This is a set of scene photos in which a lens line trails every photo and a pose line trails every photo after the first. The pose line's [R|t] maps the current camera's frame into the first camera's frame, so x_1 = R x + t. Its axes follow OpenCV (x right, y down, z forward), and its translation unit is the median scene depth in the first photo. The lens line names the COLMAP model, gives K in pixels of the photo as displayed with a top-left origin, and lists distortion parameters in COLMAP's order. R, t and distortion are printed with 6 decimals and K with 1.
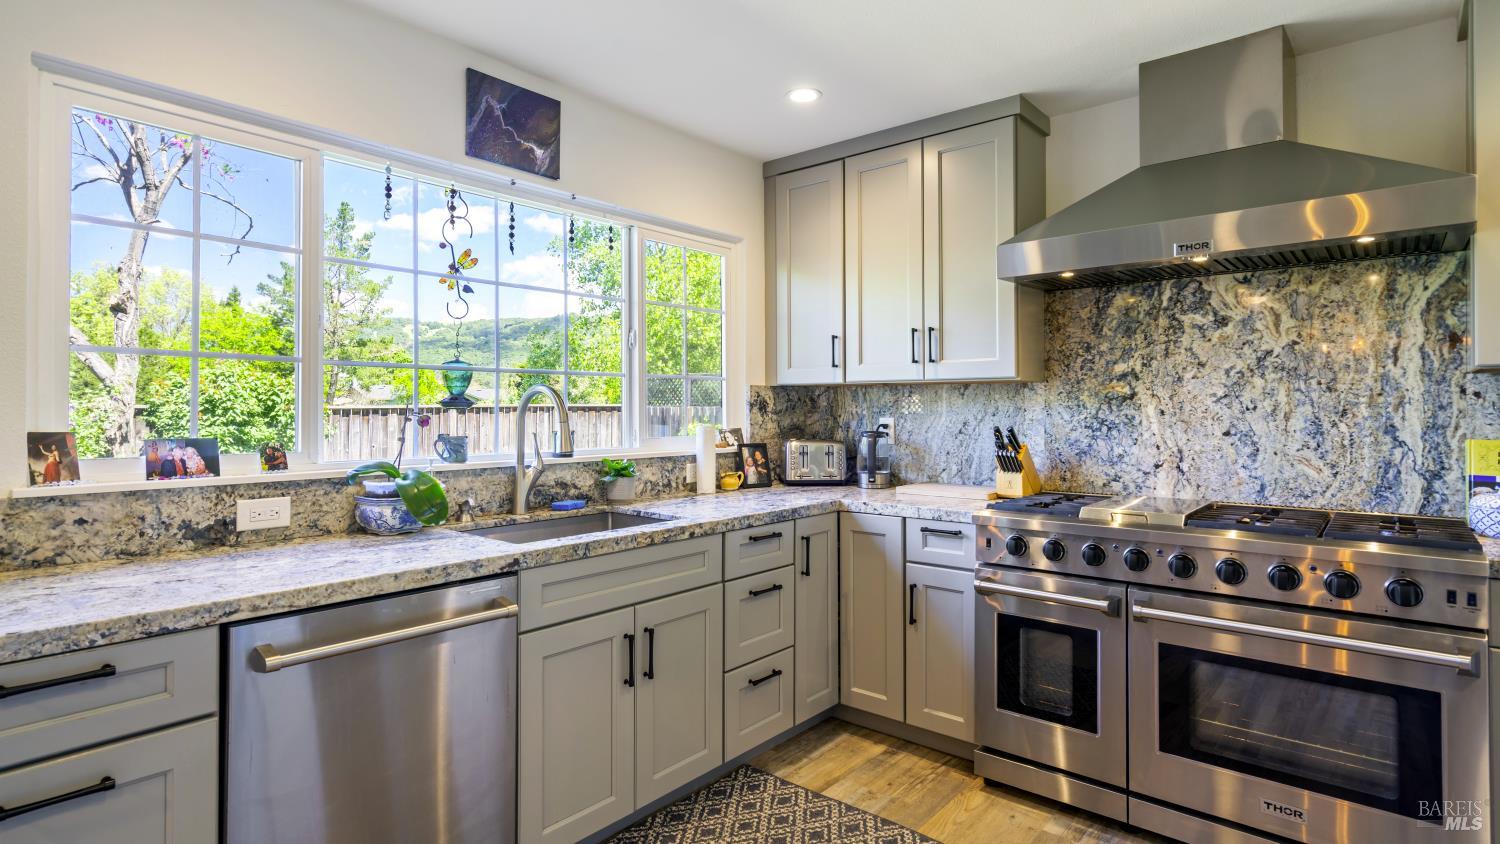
lens RADIAL K [[770.4, 0, 750.4], [0, 770.4, 405.5], [0, 0, 1]] dist [0.016482, 0.000055]
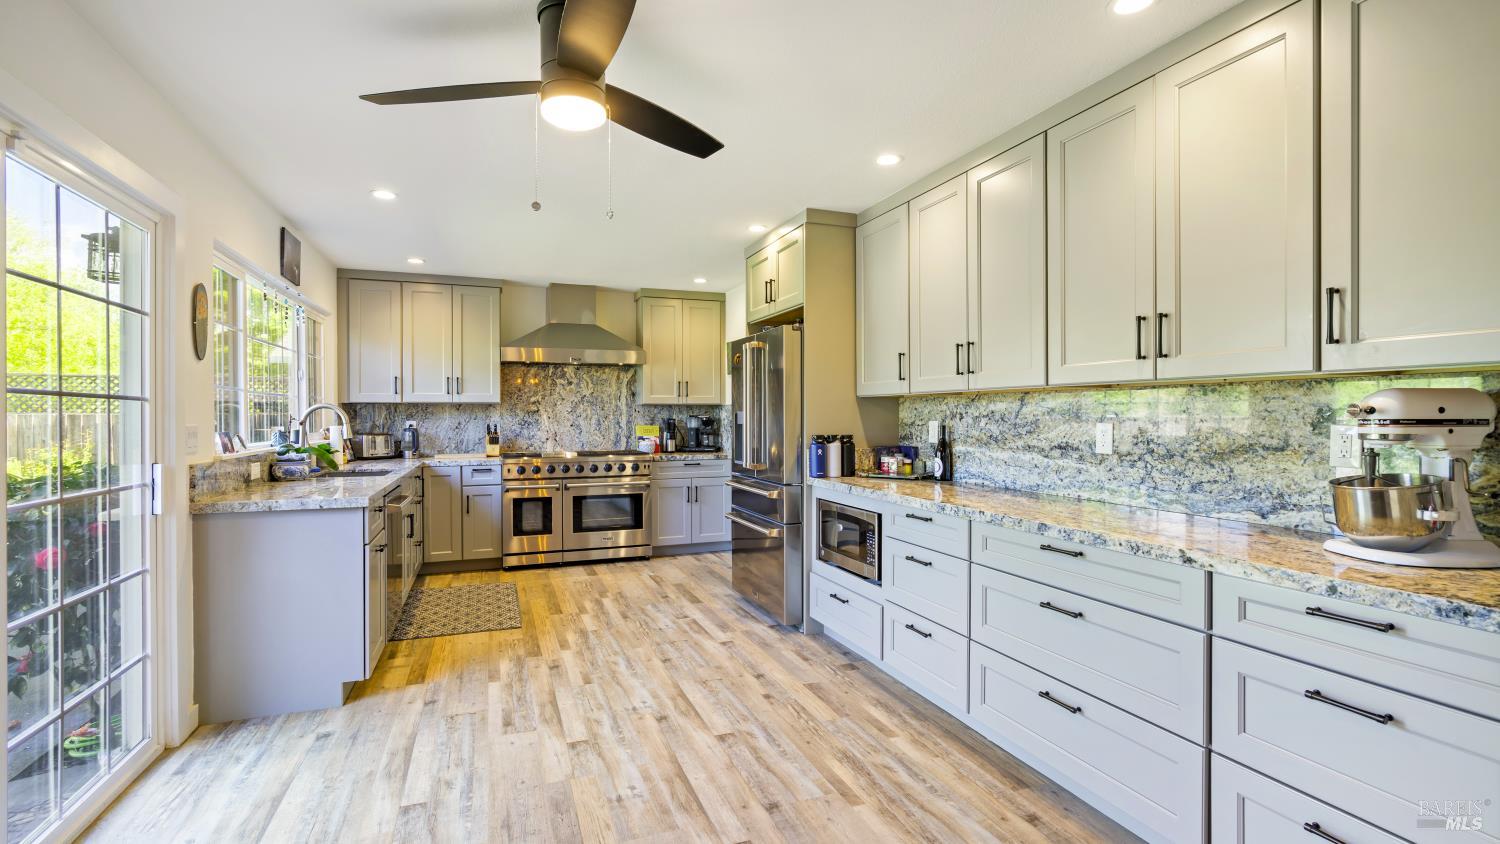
lens RADIAL K [[685.3, 0, 750.0], [0, 685.3, 422.0], [0, 0, 1]] dist [-0.016384, 0.000352]
pose [[0.488935, -0.005246, 0.872305, -1.101501], [-0.000660, 0.999979, 0.006383, 0.008622], [-0.872320, -0.003696, 0.488921, -0.661917]]
